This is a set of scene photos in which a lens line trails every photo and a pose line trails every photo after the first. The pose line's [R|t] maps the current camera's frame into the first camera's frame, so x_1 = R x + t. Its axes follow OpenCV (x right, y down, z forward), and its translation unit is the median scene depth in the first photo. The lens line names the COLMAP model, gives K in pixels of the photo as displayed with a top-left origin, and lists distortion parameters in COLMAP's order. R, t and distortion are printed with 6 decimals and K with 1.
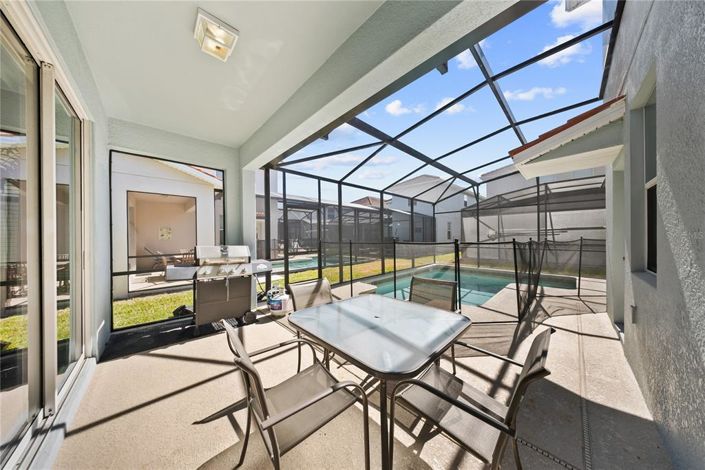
lens RADIAL K [[207.8, 0, 355.4], [0, 207.8, 237.3], [0, 0, 1]] dist [0.004860, -0.000549]
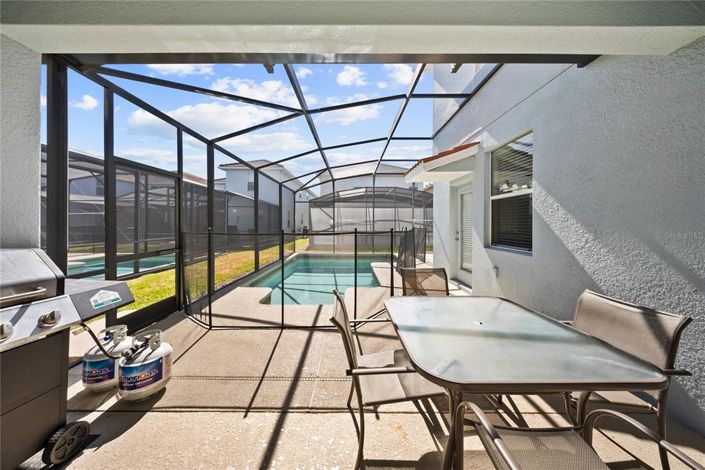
lens RADIAL K [[207.8, 0, 365.6], [0, 207.8, 223.0], [0, 0, 1]] dist [0.004860, -0.000549]
pose [[0.704410, 0.013798, 0.709659, -0.224633], [-0.003819, 0.999870, -0.015650, 0.000033], [-0.709783, 0.008314, 0.704371, 0.201010]]
